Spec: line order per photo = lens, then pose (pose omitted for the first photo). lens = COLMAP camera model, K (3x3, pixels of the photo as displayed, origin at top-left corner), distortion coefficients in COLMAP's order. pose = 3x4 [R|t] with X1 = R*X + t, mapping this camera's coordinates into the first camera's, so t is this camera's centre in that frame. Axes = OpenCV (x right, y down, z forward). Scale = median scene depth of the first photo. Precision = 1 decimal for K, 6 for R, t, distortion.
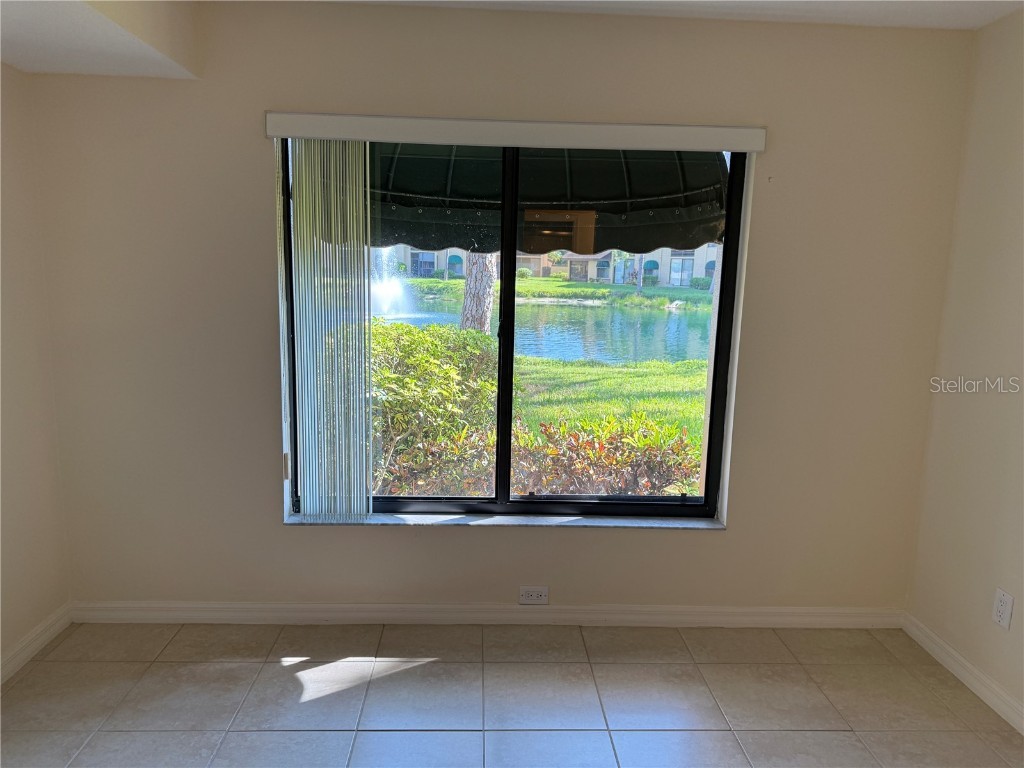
lens RADIAL K [[722.2, 0, 512.0], [0, 722.2, 384.0], [0, 0, 1]] dist [0.074520, -0.099095]
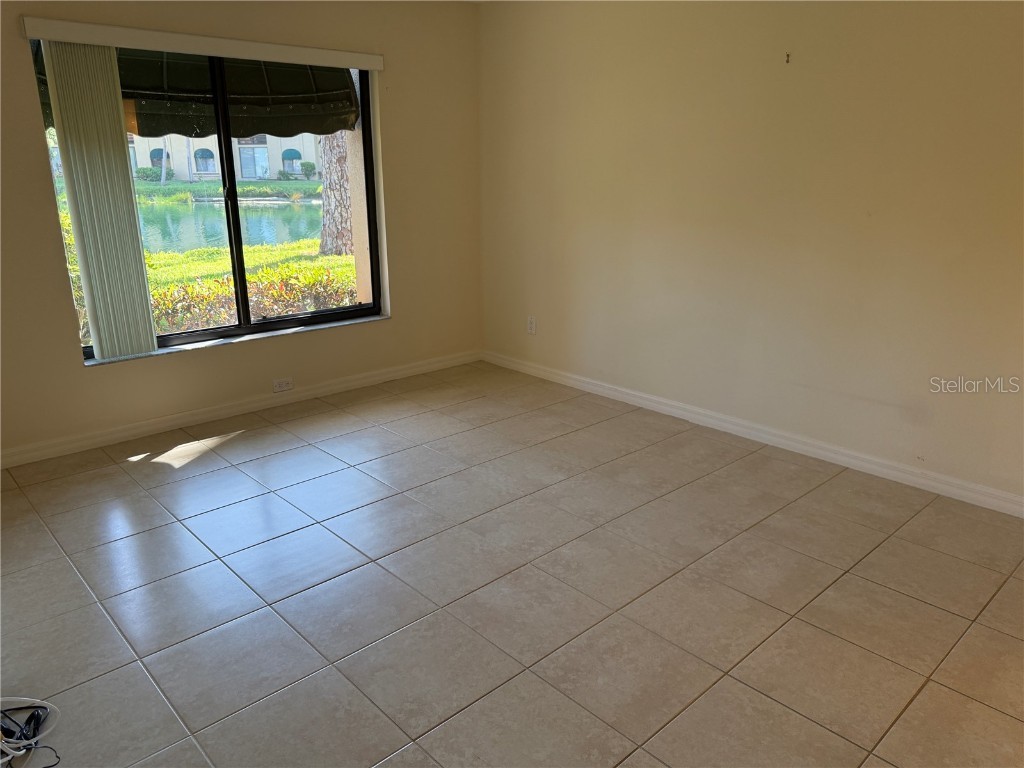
lens RADIAL K [[739.7, 0, 512.0], [0, 739.7, 384.0], [0, 0, 1]] dist [0.059529, -0.052584]
pose [[0.757624, -0.213108, 0.616920, -0.530655], [0.125700, 0.975141, 0.182482, 0.076236], [-0.640473, -0.060706, 0.765578, -0.417426]]
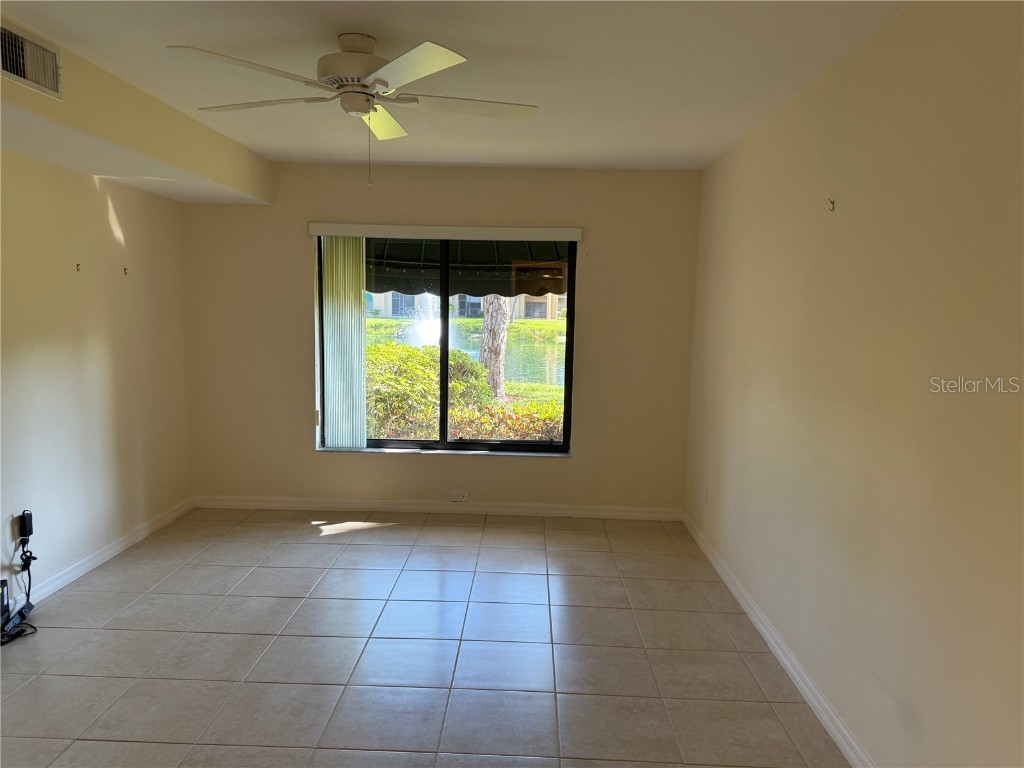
lens RADIAL K [[730.6, 0, 512.0], [0, 730.6, 384.0], [0, 0, 1]] dist [0.112861, -0.000425]
pose [[0.997369, 0.002128, -0.072456, 0.273455], [-0.006183, 0.998424, -0.055780, 0.121585], [0.072223, 0.056081, 0.995811, -0.708198]]
